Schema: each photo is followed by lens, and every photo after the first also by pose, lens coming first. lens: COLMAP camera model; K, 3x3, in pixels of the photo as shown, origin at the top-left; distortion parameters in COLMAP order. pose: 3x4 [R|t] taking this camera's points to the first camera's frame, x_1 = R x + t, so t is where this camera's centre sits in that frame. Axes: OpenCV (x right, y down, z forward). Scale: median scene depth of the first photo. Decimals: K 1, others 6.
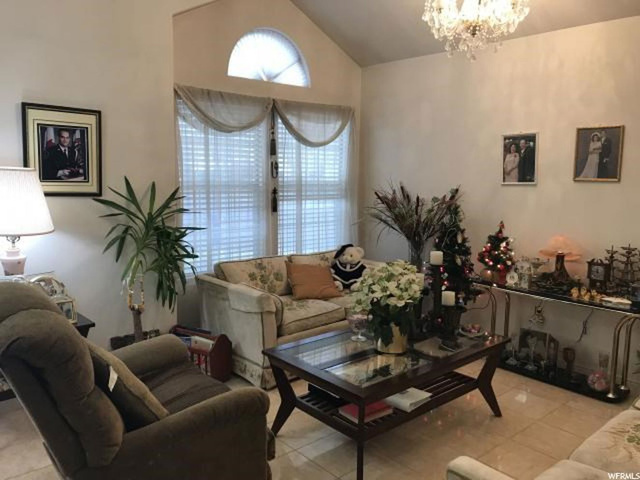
lens RADIAL K [[523.3, 0, 318.3], [0, 523.3, 239.8], [0, 0, 1]] dist [0.053697, -0.042526]
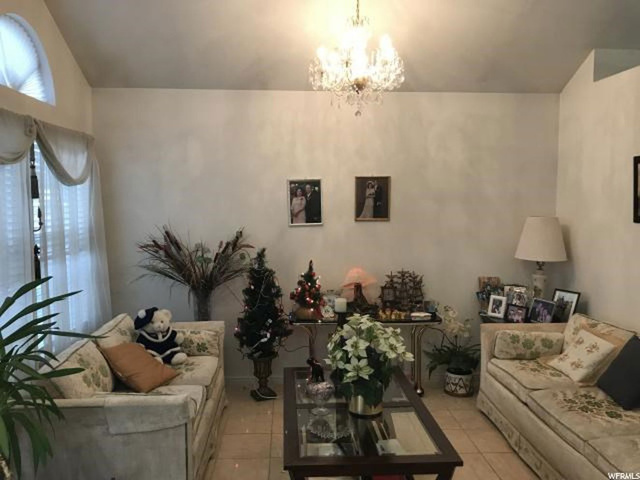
lens RADIAL K [[523.3, 0, 318.4], [0, 523.3, 240.0], [0, 0, 1]] dist [0.053697, -0.042526]
pose [[0.615109, -0.073381, 0.785020, -0.455816], [0.113446, 0.993536, 0.003980, -0.077189], [-0.780238, 0.086609, 0.619458, 0.320574]]
